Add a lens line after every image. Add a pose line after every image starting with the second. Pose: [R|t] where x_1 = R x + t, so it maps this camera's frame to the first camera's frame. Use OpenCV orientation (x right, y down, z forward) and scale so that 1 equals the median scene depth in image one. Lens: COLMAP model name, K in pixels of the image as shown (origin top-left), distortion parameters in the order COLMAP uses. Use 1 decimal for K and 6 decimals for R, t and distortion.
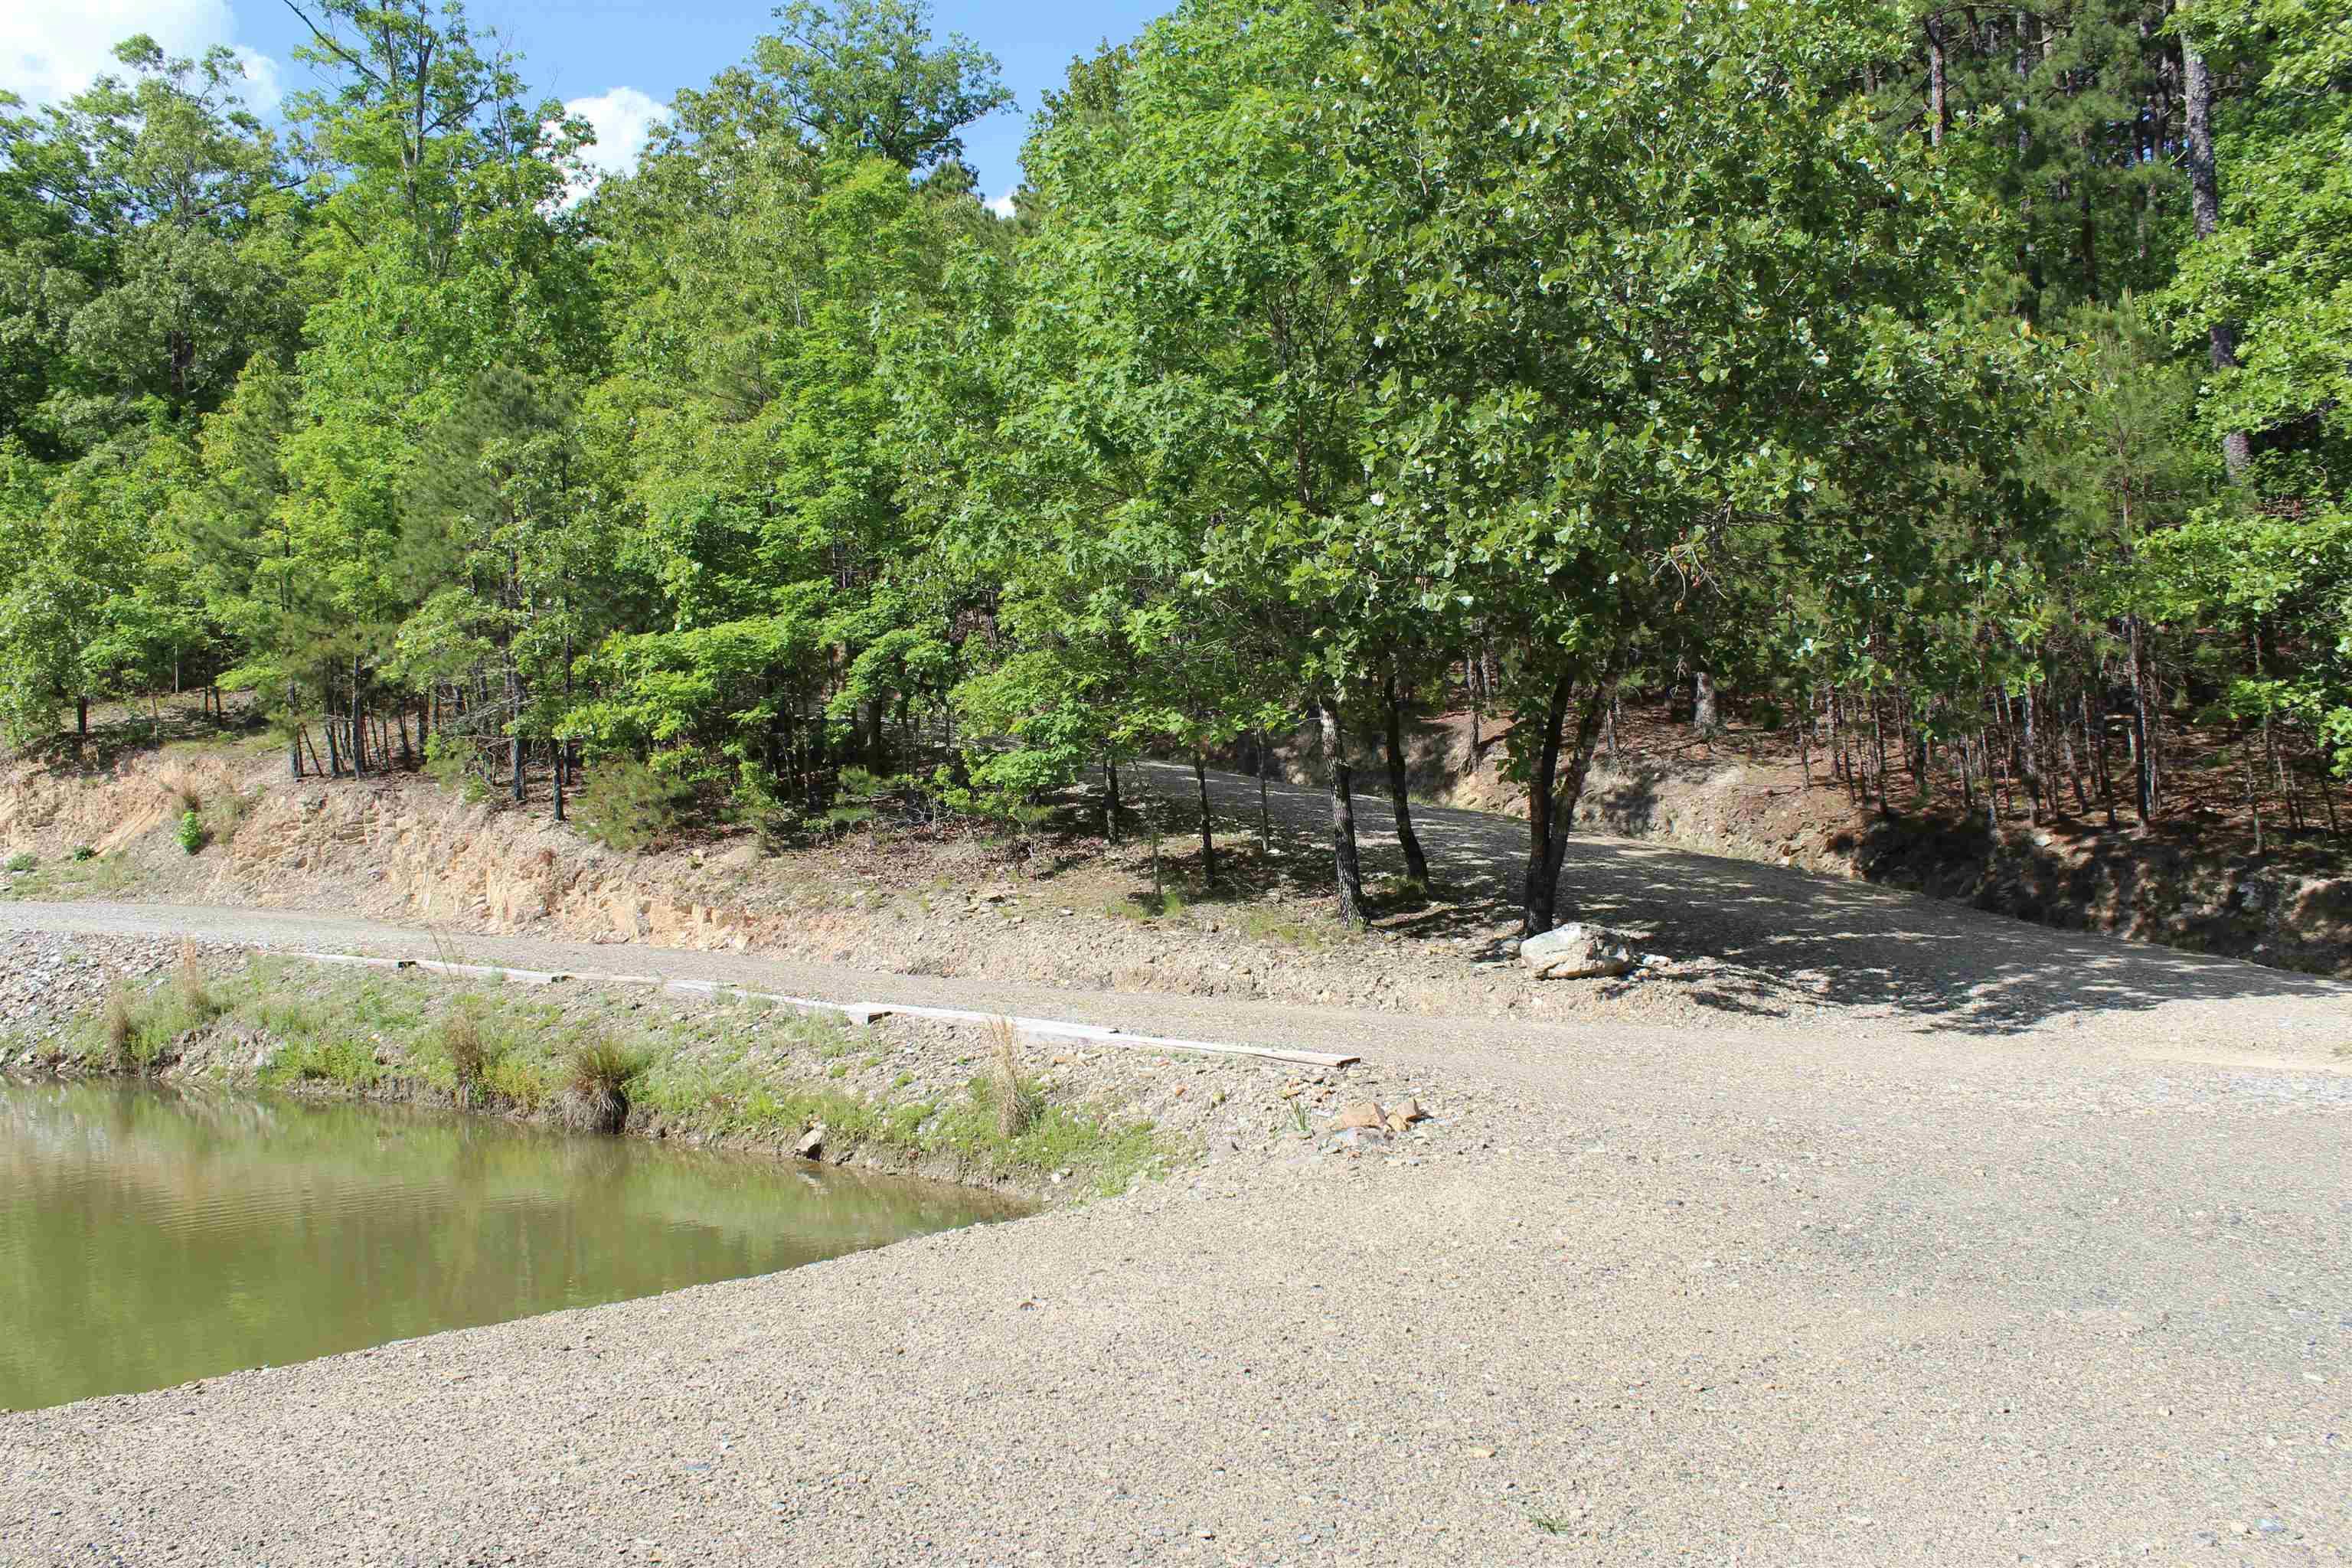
lens RADIAL K [[1996.1, 0, 1176.0], [0, 1996.1, 784.0], [0, 0, 1]] dist [-0.168250, 0.151308]
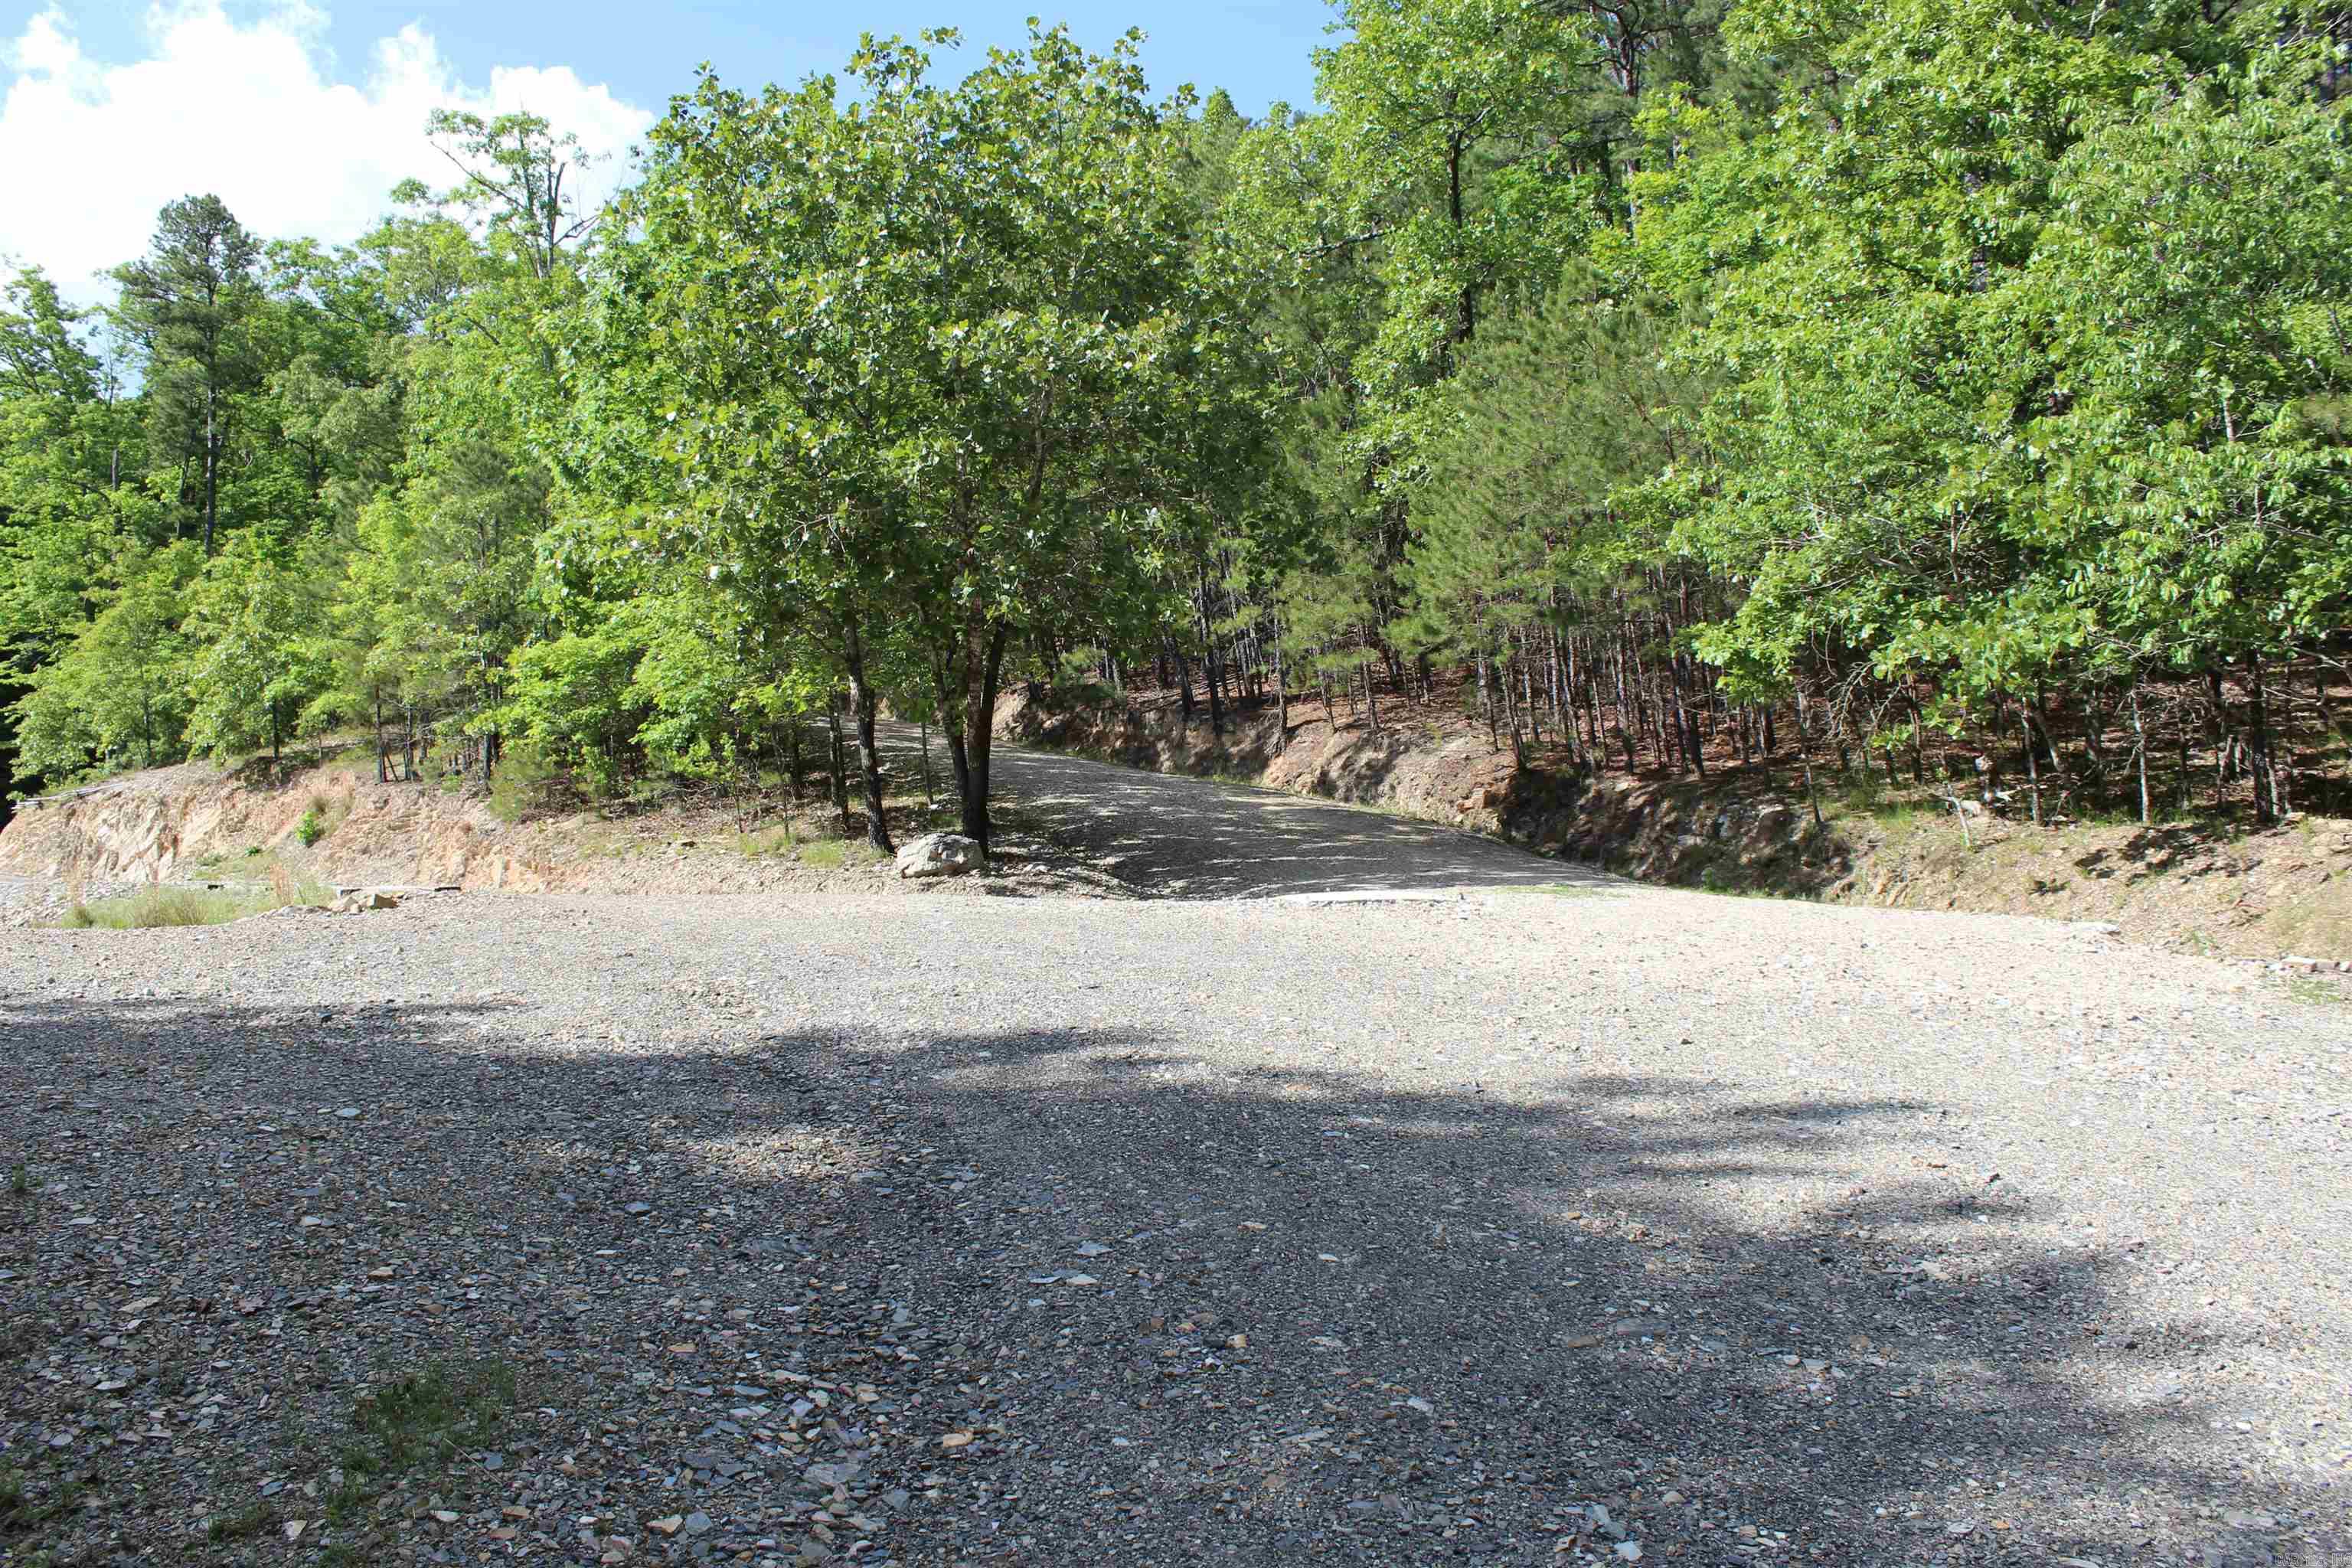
lens RADIAL K [[1996.1, 0, 1176.0], [0, 1996.1, 784.0], [0, 0, 1]] dist [-0.168250, 0.151308]
pose [[0.974135, -0.017961, -0.225252, 0.341160], [0.011881, 0.999528, -0.028318, 0.041615], [0.225654, 0.024909, 0.973889, -0.091290]]
